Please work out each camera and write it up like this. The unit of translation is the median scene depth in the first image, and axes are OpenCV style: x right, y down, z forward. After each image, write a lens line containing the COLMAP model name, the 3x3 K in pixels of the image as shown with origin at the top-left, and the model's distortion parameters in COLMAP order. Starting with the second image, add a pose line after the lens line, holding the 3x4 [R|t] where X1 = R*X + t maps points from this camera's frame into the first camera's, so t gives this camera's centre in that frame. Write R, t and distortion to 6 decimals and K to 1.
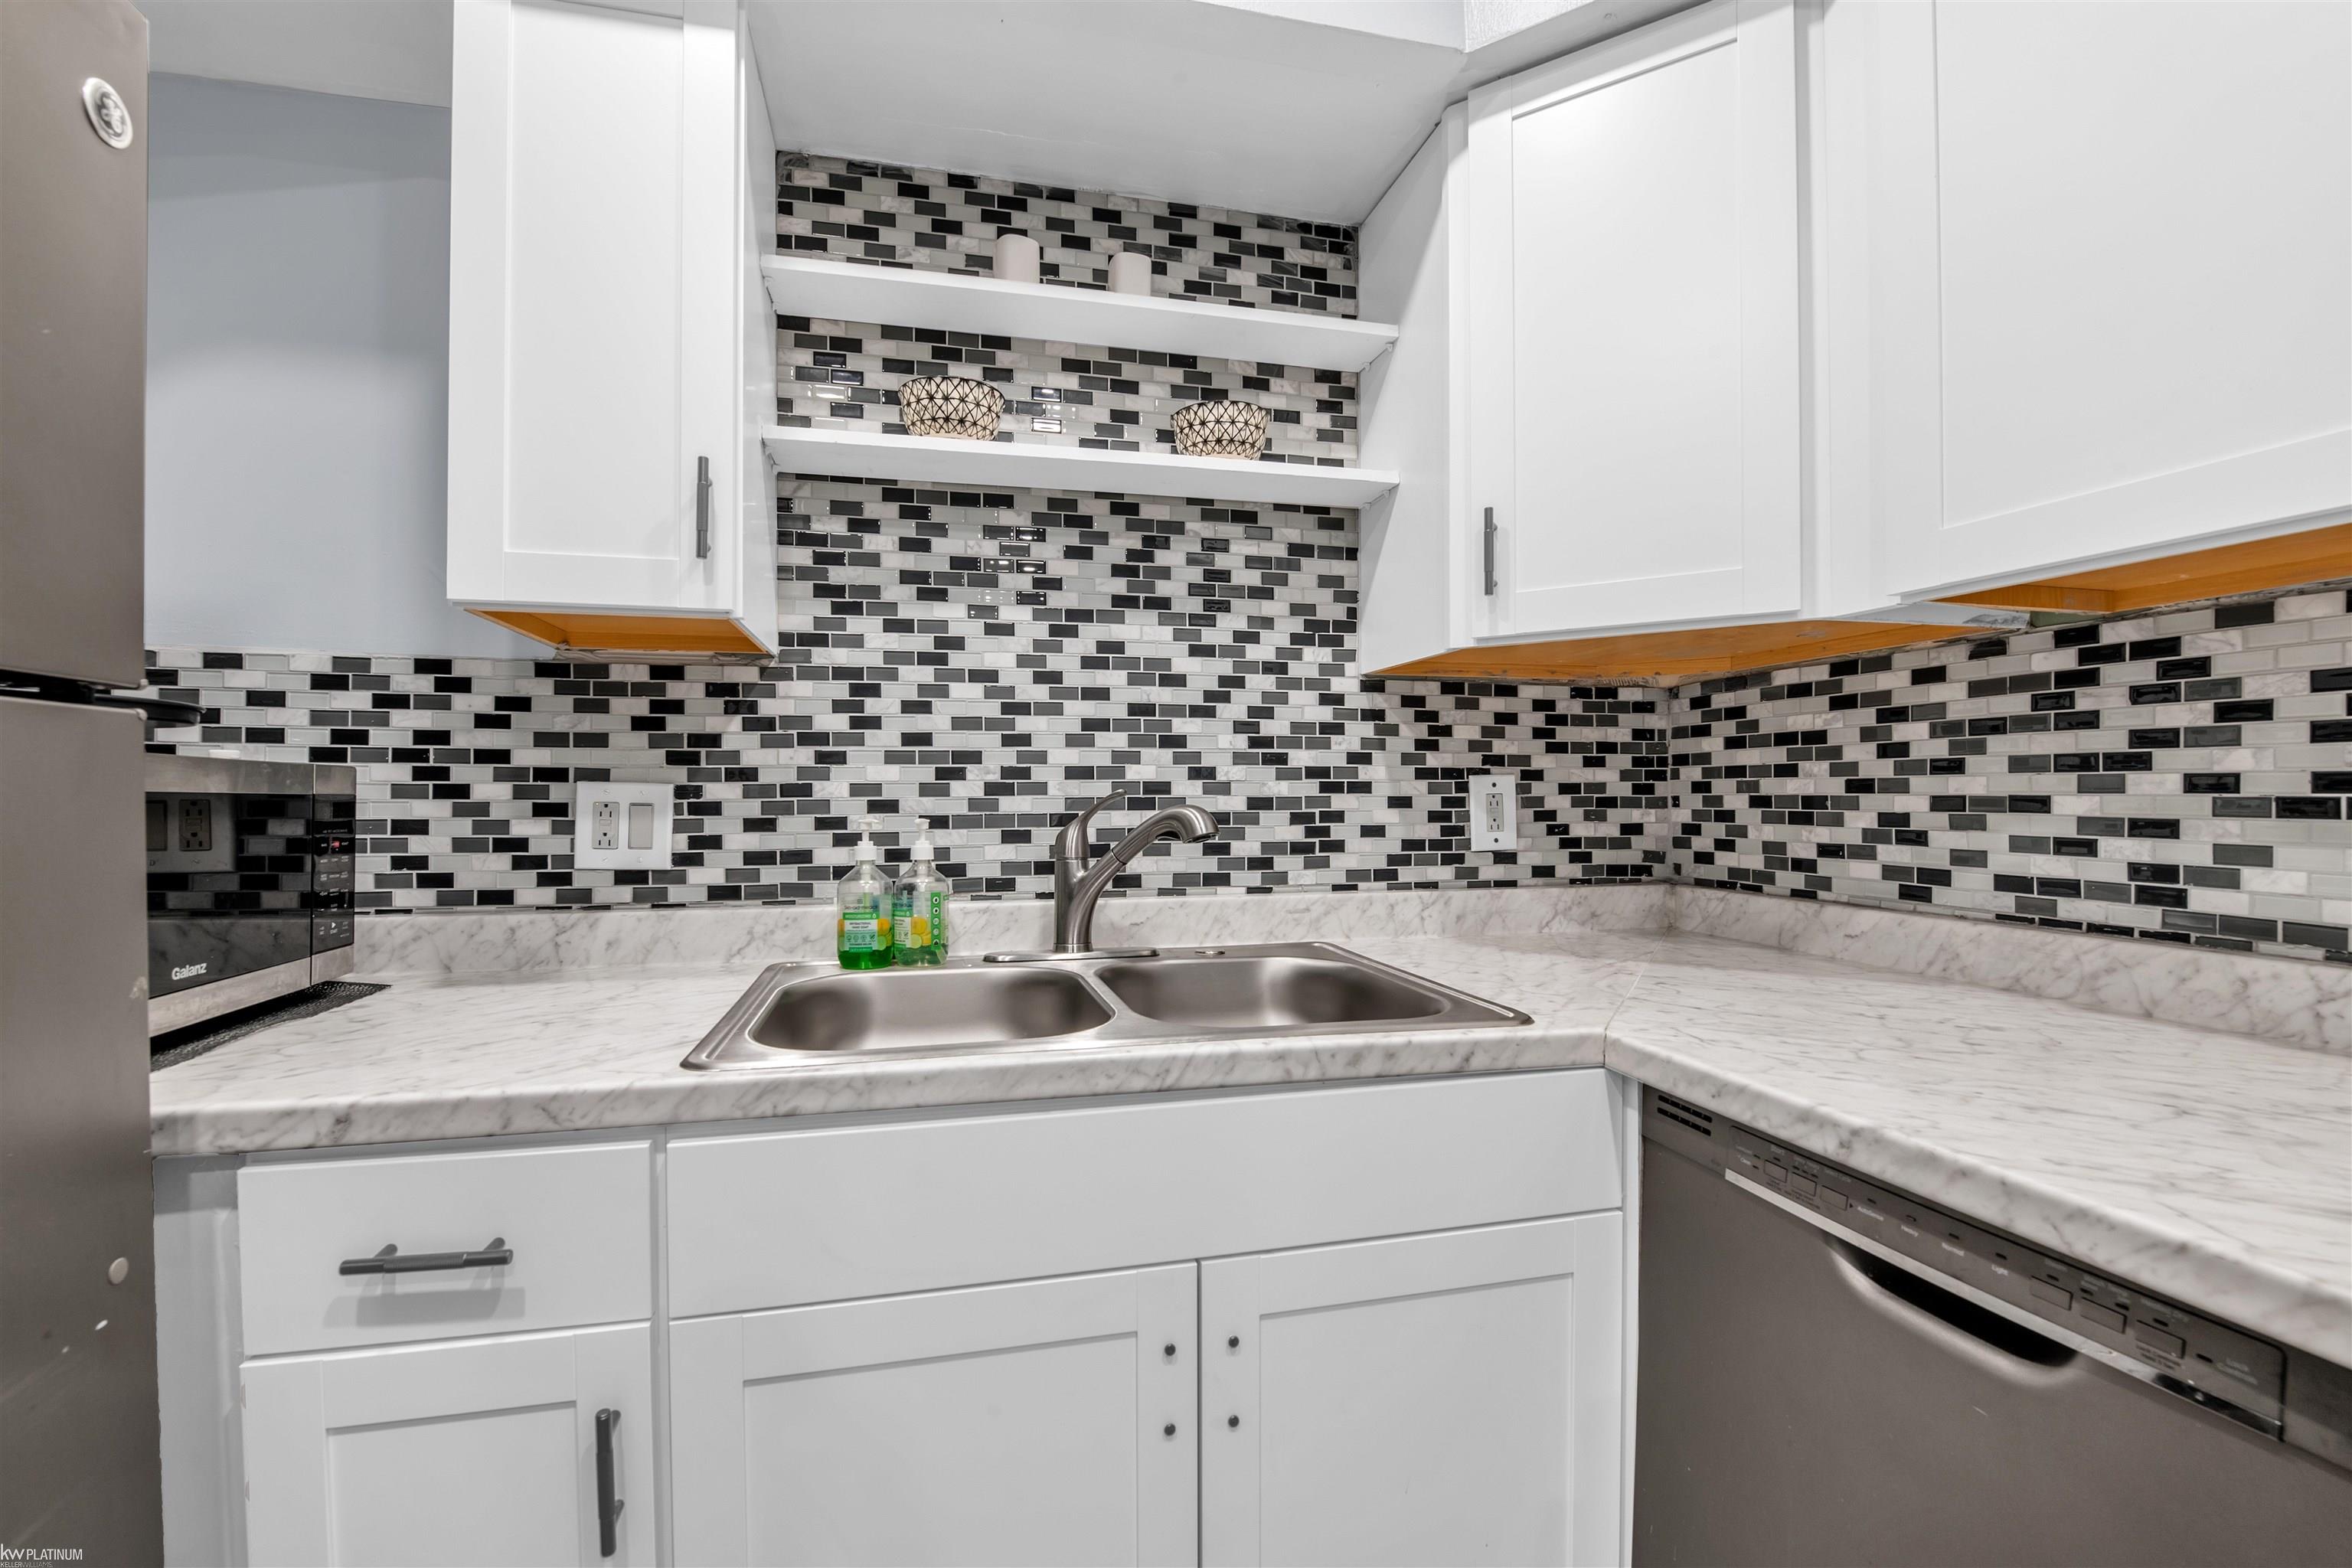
lens RADIAL K [[905.1, 0, 1215.1], [0, 905.1, 788.2], [0, 0, 1]] dist [0.001209, -0.005846]
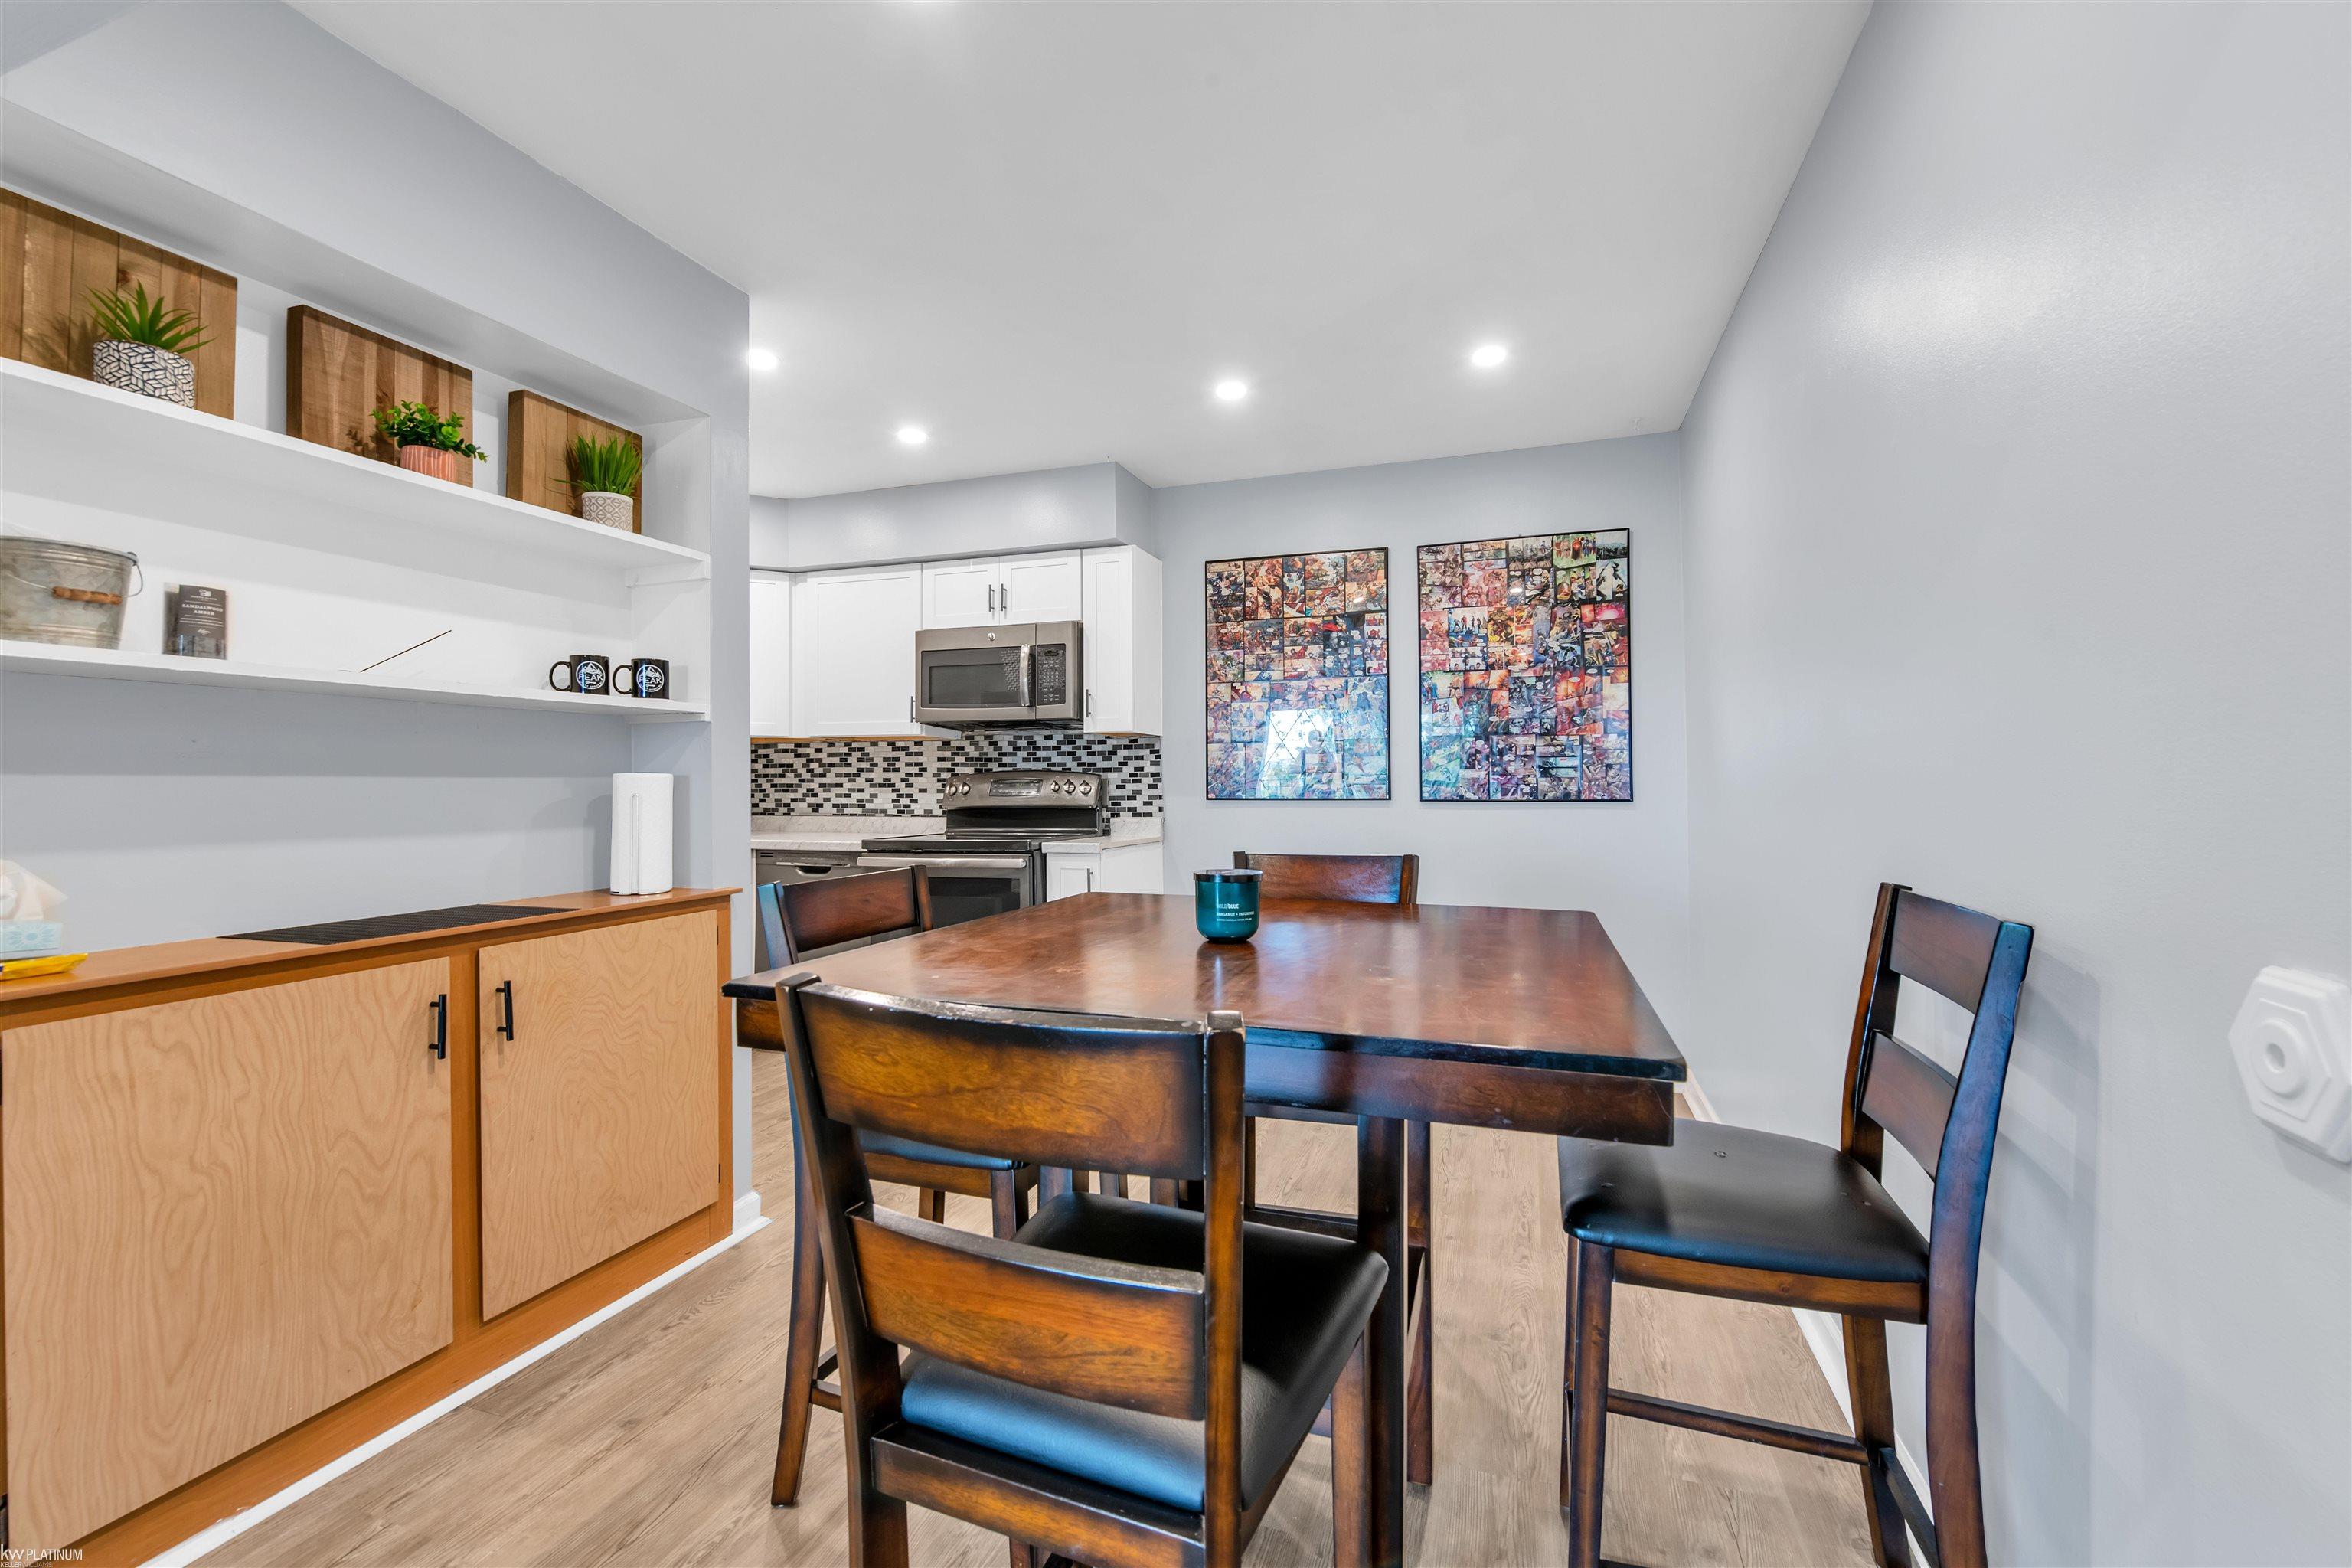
lens RADIAL K [[952.3, 0, 1163.3], [0, 952.3, 774.9], [0, 0, 1]] dist [0.000690, -0.000014]
pose [[0.564806, 0.006567, 0.825198, -1.394700], [-0.000873, 0.999973, -0.007360, 0.001110], [-0.825224, 0.003436, 0.564796, -2.027161]]
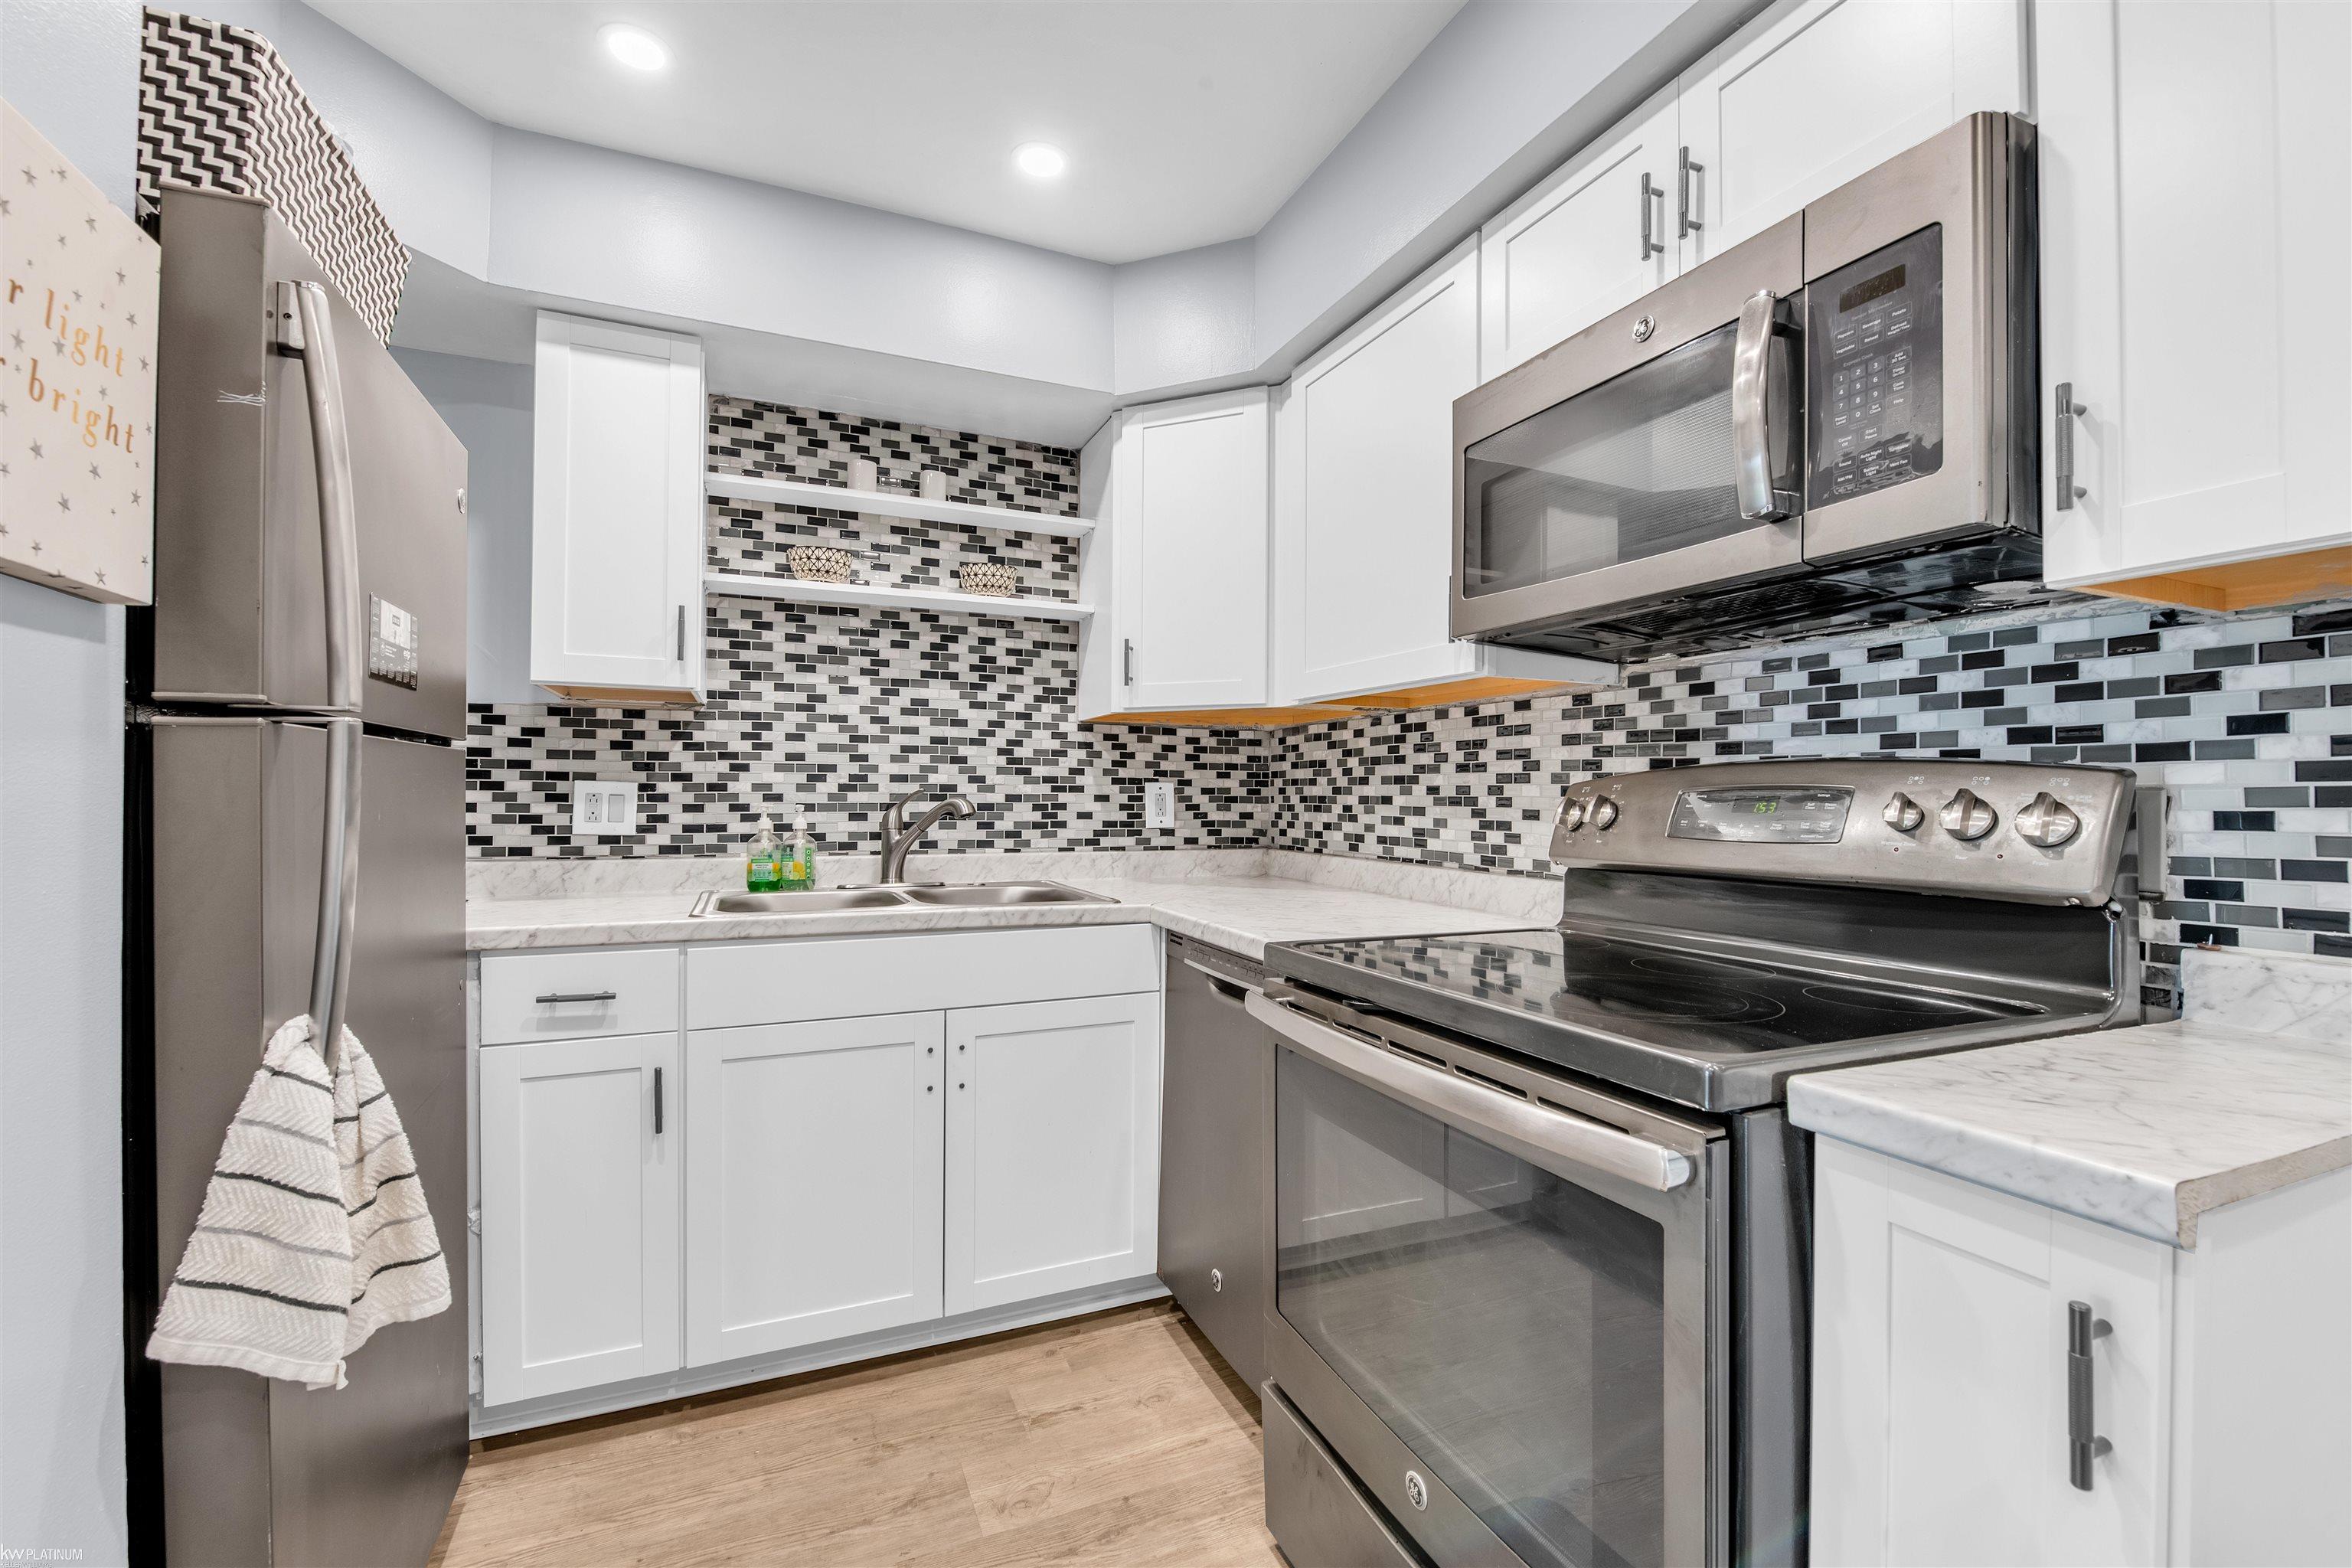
lens RADIAL K [[905.1, 0, 1215.1], [0, 905.1, 788.2], [0, 0, 1]] dist [0.001209, -0.005846]
pose [[0.987647, 0.010065, 0.156369, 0.166569], [-0.009506, 0.999945, -0.004324, 0.002501], [-0.156404, 0.002784, 0.987689, -0.741608]]
